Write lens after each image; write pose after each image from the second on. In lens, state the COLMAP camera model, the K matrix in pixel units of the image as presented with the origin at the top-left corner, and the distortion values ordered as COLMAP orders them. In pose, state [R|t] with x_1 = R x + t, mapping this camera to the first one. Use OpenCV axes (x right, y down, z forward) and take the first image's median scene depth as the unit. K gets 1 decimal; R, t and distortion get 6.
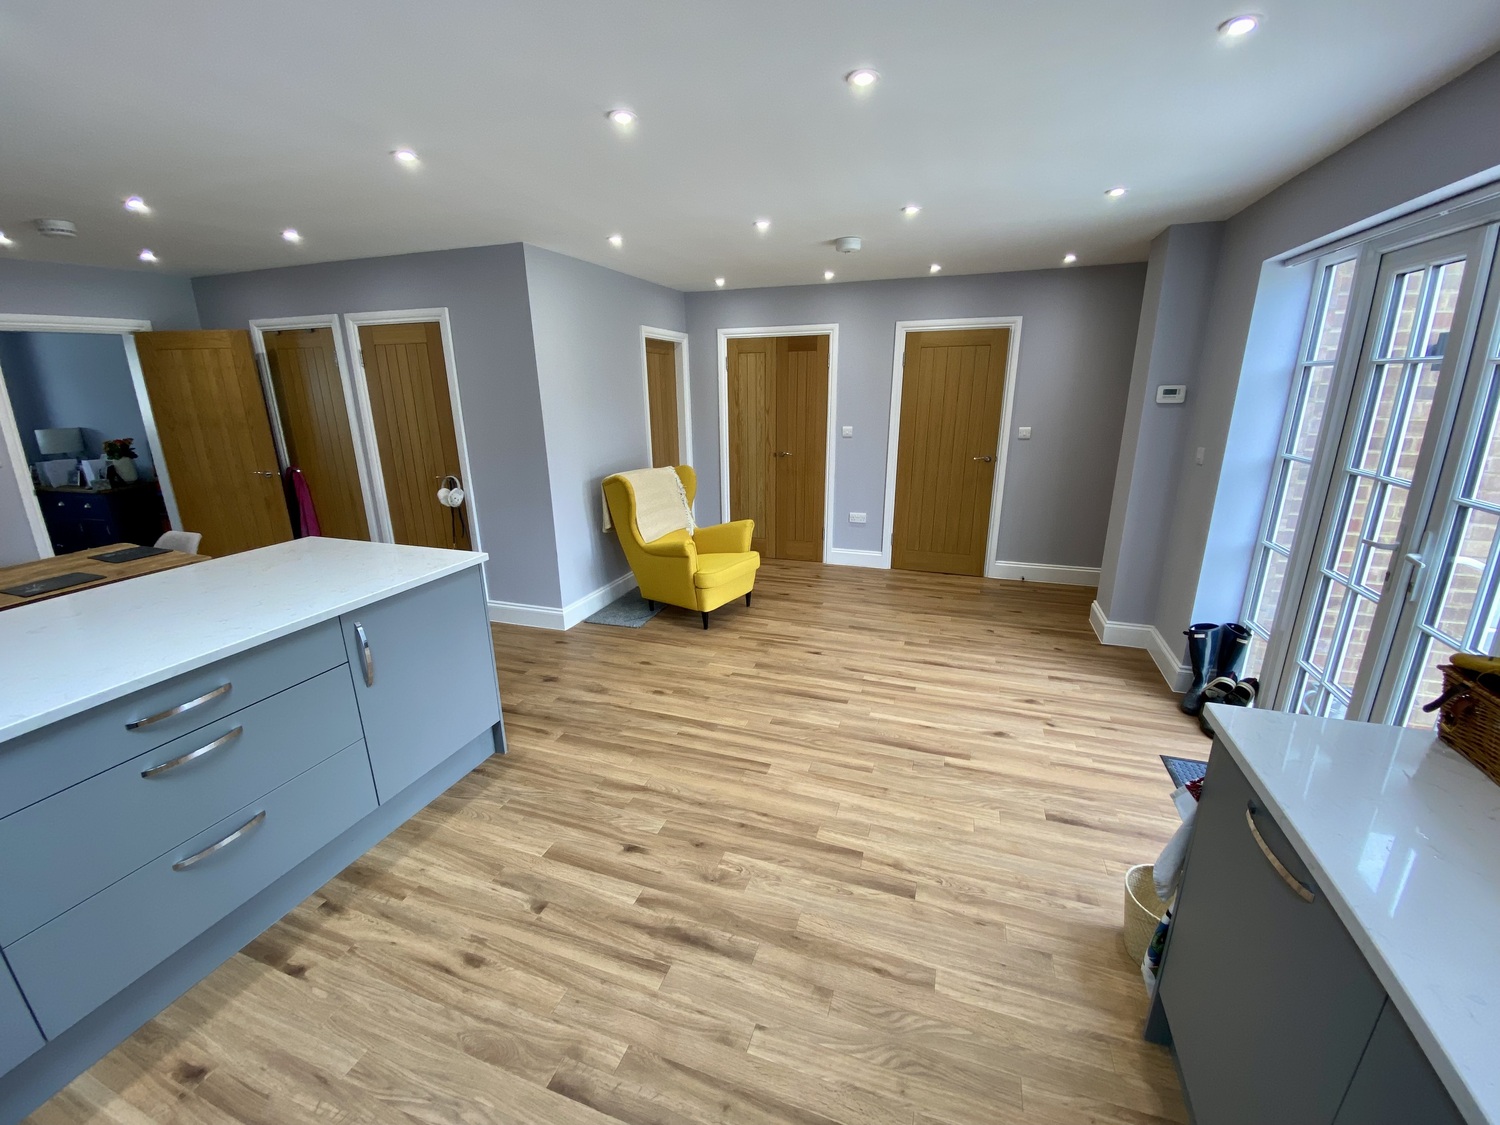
lens RADIAL K [[609.8, 0, 752.1], [0, 609.8, 553.5], [0, 0, 1]] dist [0.006135, -0.008743]
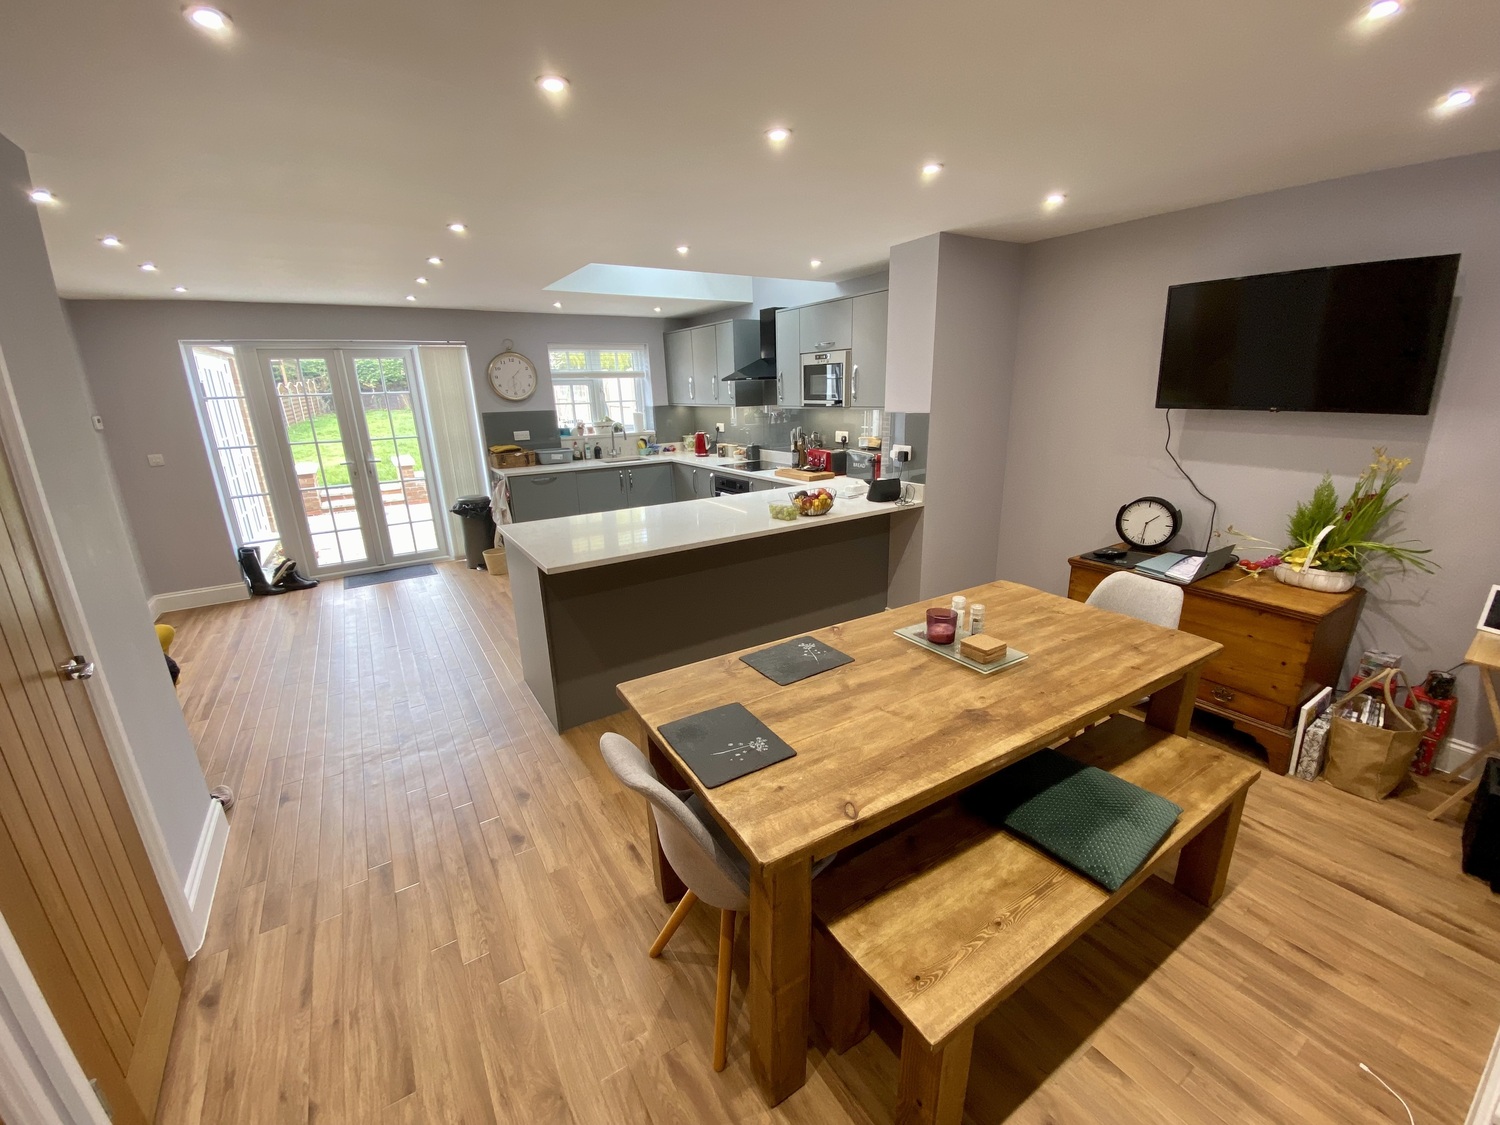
lens RADIAL K [[609.8, 0, 752.1], [0, 609.8, 570.0], [0, 0, 1]] dist [0.006135, -0.008743]
pose [[-0.777416, -0.150519, 0.610711, -1.890396], [0.203184, 0.858793, 0.470309, -0.473364], [-0.595266, 0.489712, -0.637056, 1.730270]]
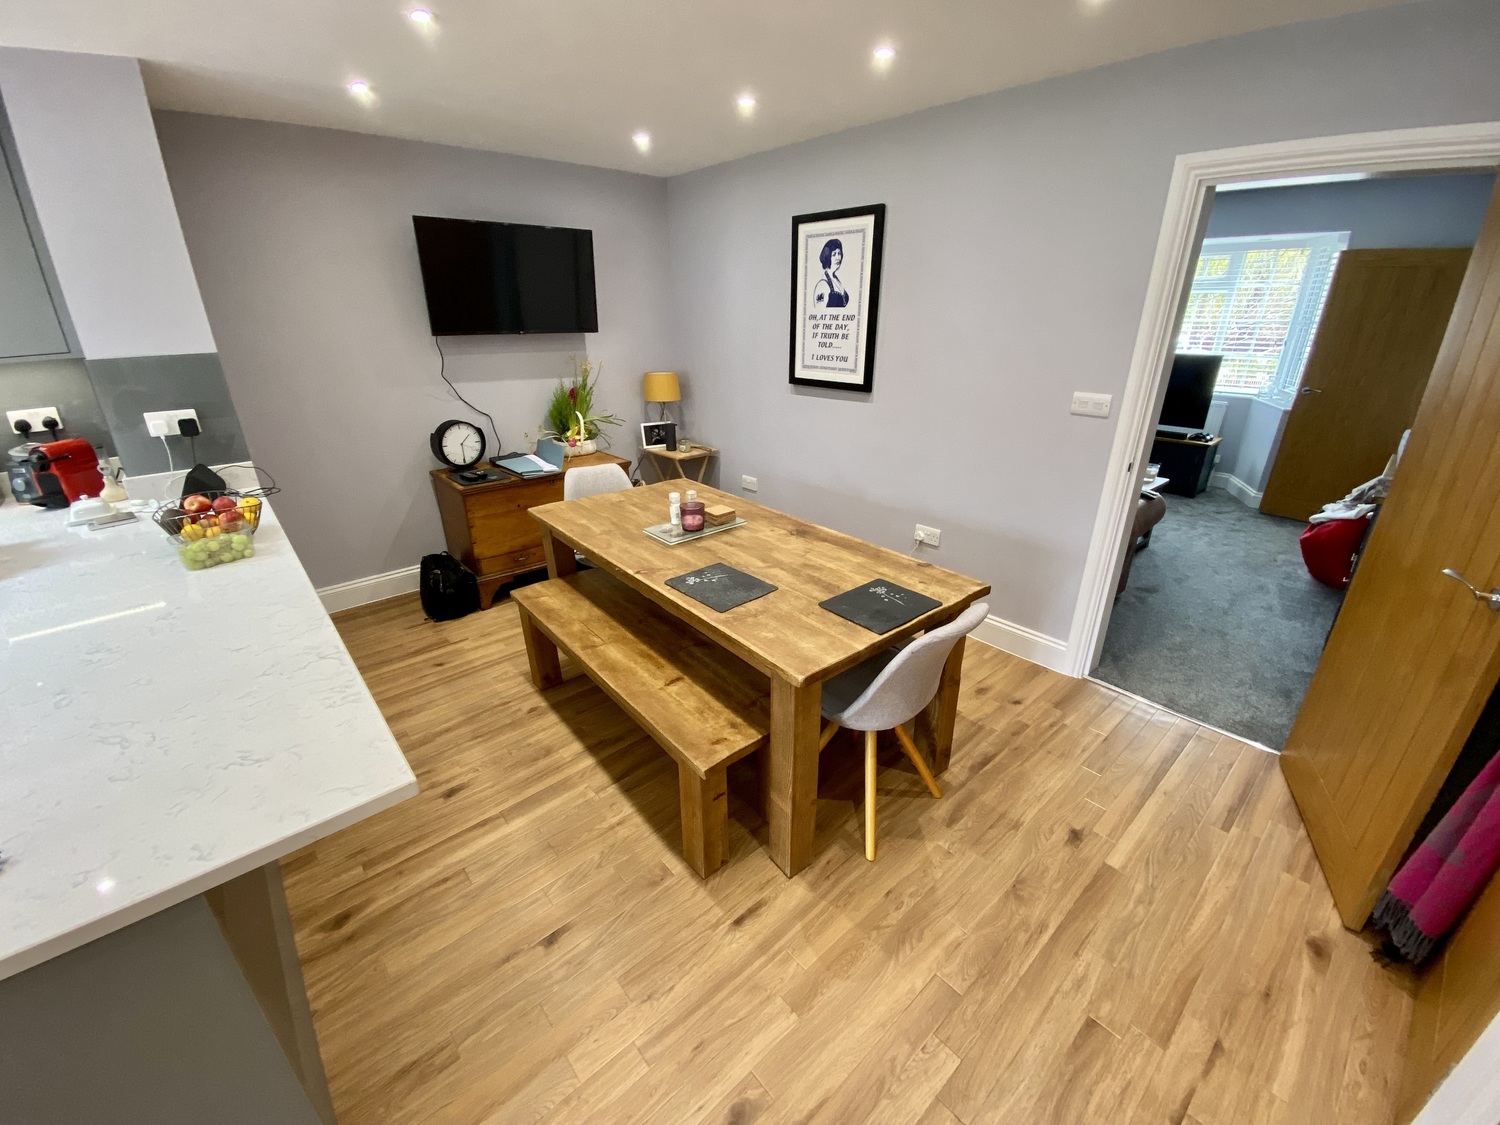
lens RADIAL K [[609.8, 0, 754.1], [0, 609.8, 565.2], [0, 0, 1]] dist [0.006135, -0.008743]
pose [[-0.493148, 0.345045, -0.798592, -0.751649], [-0.225840, 0.835729, 0.500553, -0.405970], [0.840120, 0.427201, -0.334213, 1.513325]]
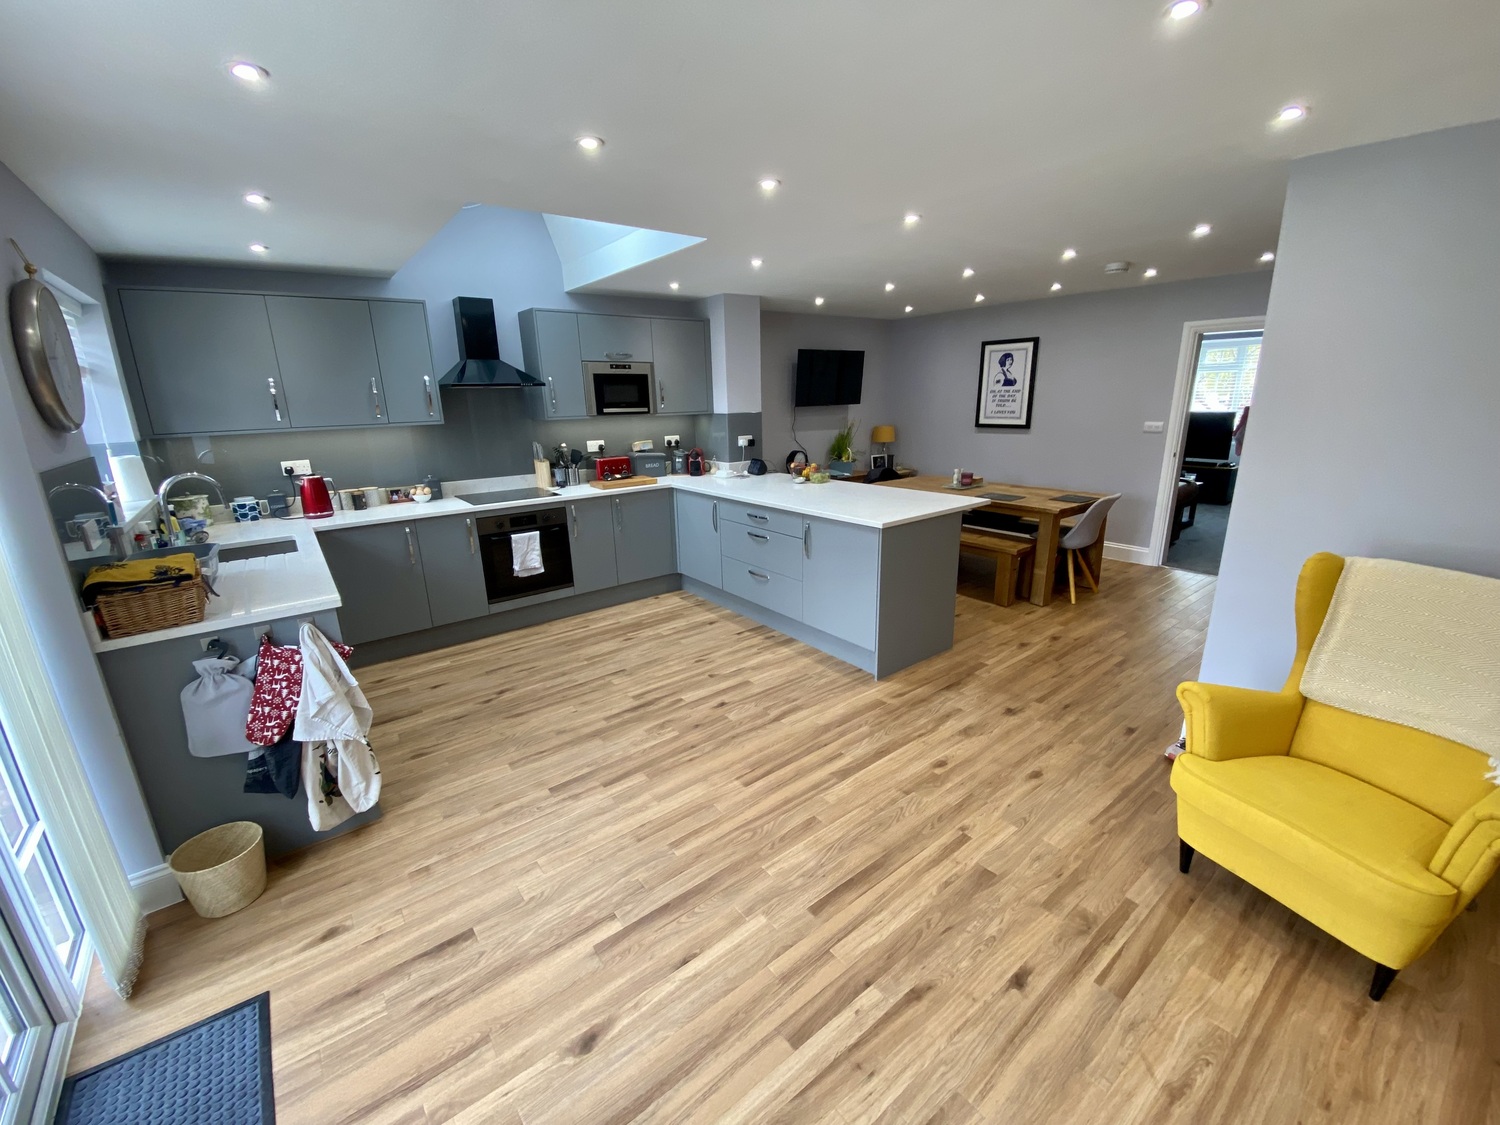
lens RADIAL K [[609.8, 0, 750.4], [0, 609.8, 562.8], [0, 0, 1]] dist [0.006135, -0.008743]
pose [[-0.553141, 0.246674, -0.795730, 0.828910], [-0.195016, 0.890280, 0.411546, -0.434170], [0.809940, 0.382823, -0.444345, 1.519857]]
